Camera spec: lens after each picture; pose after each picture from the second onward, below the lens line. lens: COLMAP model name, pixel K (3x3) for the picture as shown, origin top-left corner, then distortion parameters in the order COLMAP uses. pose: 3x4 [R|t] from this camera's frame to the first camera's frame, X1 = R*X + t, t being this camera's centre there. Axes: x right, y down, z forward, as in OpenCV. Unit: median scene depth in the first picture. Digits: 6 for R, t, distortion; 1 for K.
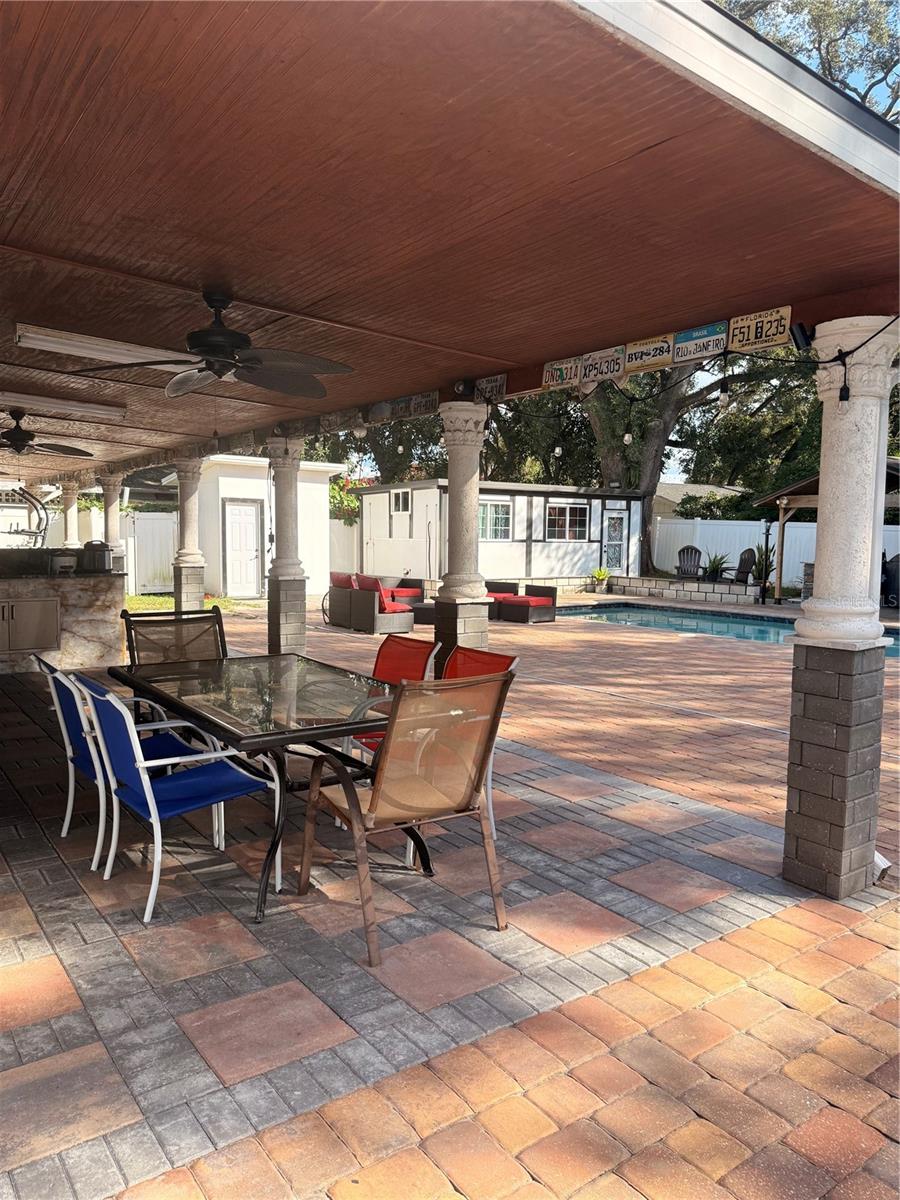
lens RADIAL K [[841.0, 0, 446.6], [0, 841.0, 601.3], [0, 0, 1]] dist [0.153500, -0.303407]
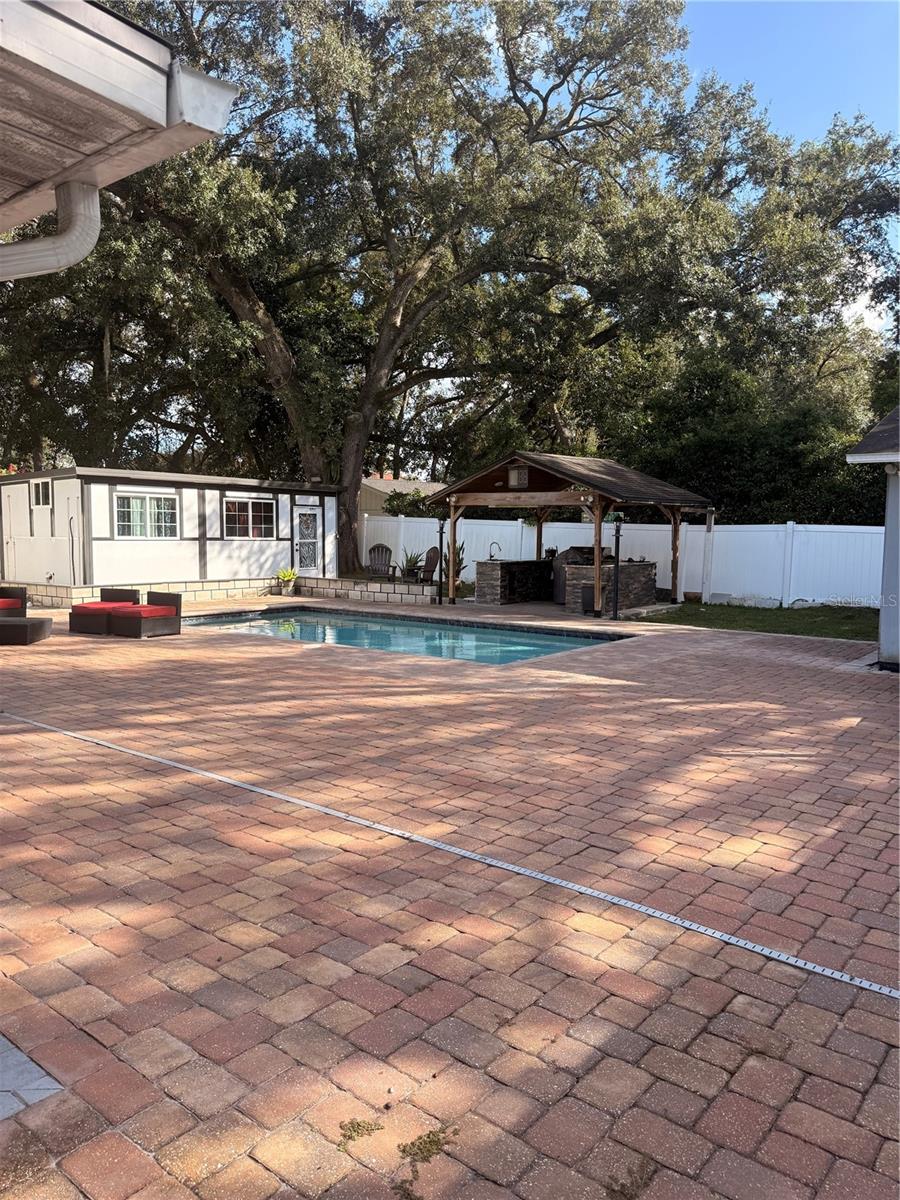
lens RADIAL K [[841.0, 0, 446.6], [0, 841.0, 601.3], [0, 0, 1]] dist [0.153500, -0.303407]
pose [[0.964747, -0.026378, 0.261852, 0.108367], [0.025333, 0.999652, 0.007366, -0.005765], [-0.261955, -0.000473, 0.965080, 0.060766]]
